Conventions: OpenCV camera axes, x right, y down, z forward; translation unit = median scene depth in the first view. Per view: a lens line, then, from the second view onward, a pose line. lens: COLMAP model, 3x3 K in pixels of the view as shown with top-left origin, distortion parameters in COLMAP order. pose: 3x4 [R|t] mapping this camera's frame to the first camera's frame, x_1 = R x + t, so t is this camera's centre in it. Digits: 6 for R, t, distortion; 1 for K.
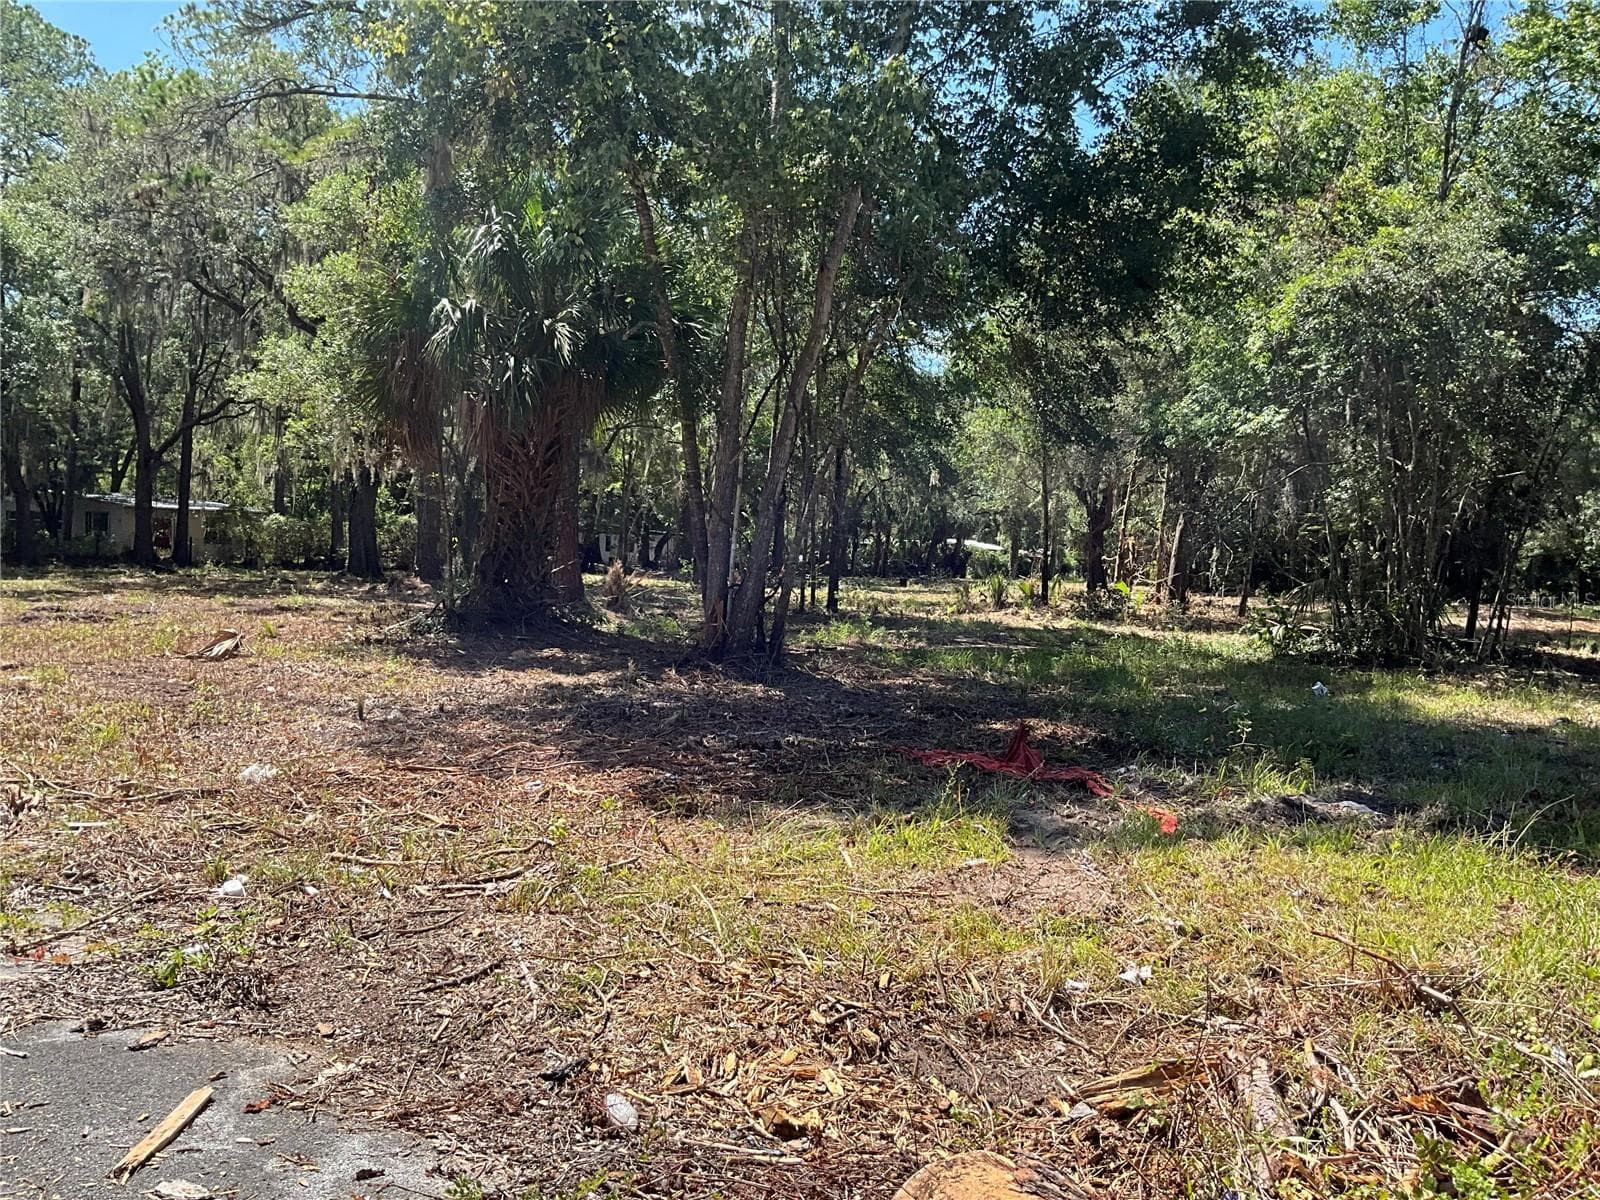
lens RADIAL K [[1333.9, 0, 796.0], [0, 1333.9, 589.3], [0, 0, 1]] dist [0.066400, -0.117938]
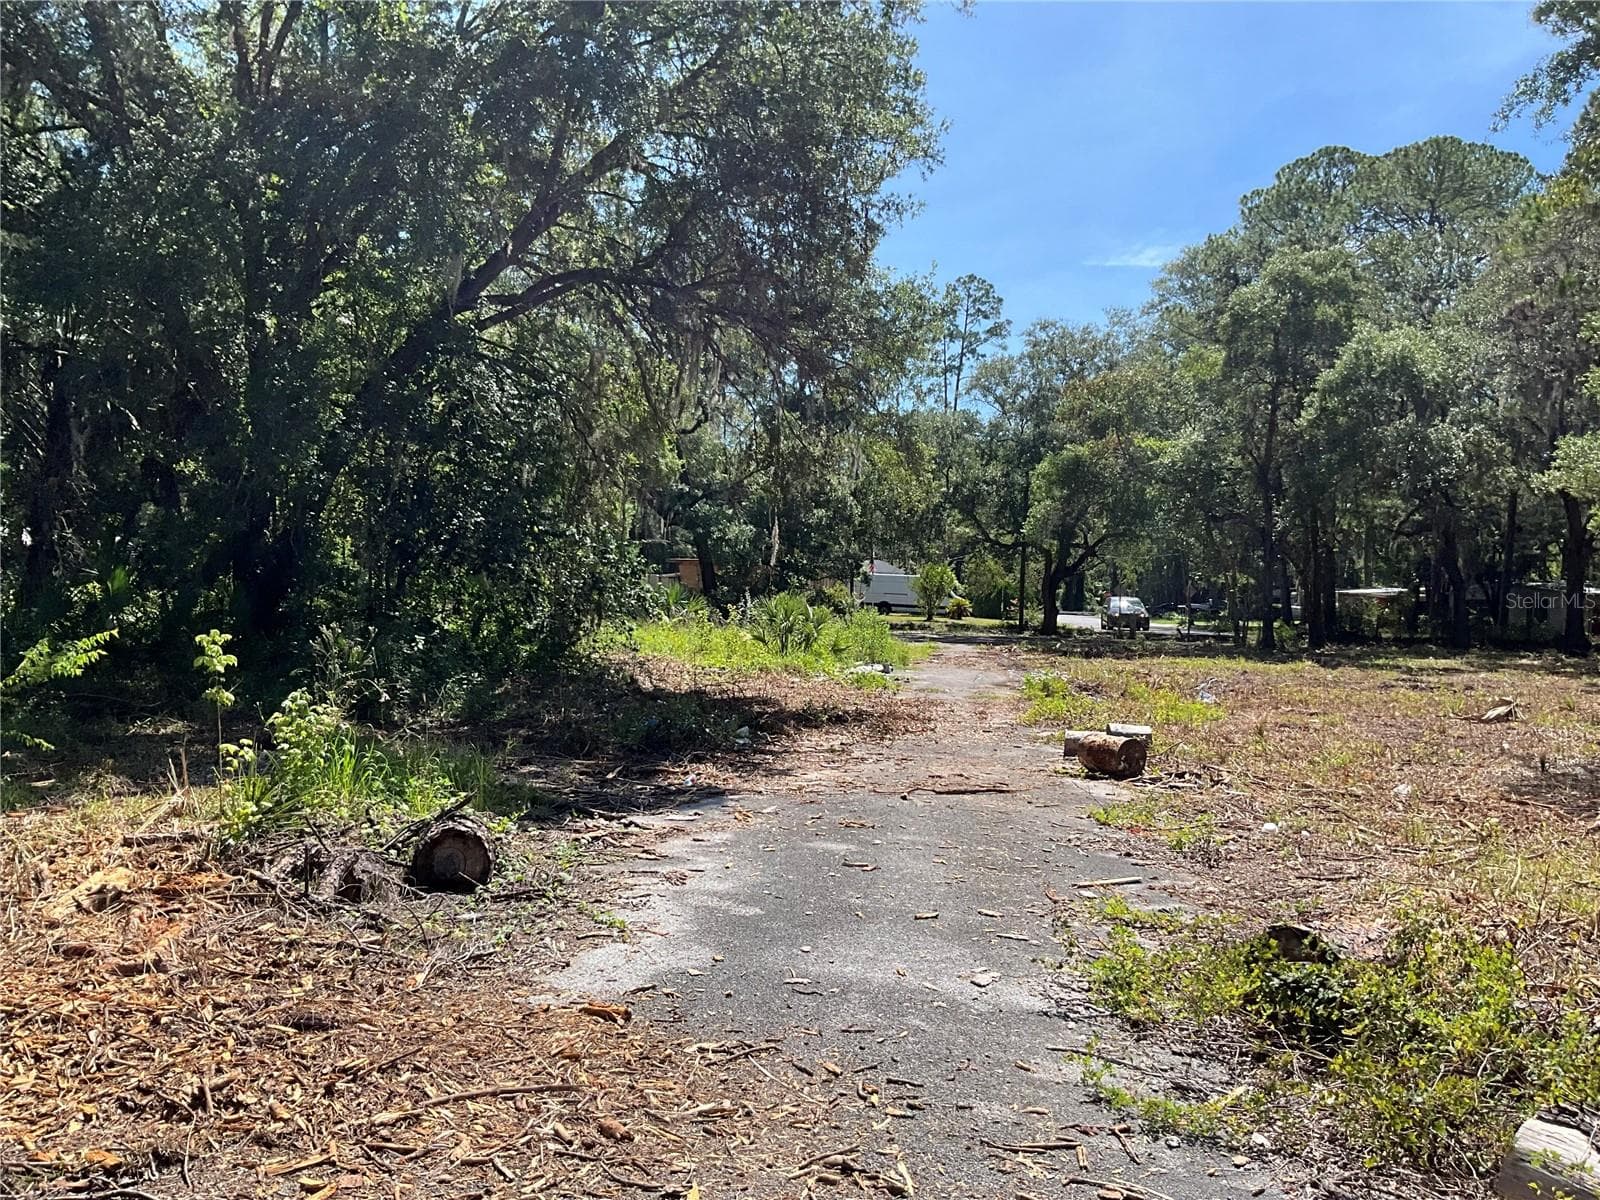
lens RADIAL K [[1333.9, 0, 800.1], [0, 1333.9, 602.6], [0, 0, 1]] dist [0.066400, -0.117938]
pose [[0.541031, -0.017214, -0.840826, 0.233775], [-0.029345, 0.998795, -0.039329, 0.011358], [0.840490, 0.045952, 0.539874, -0.149518]]
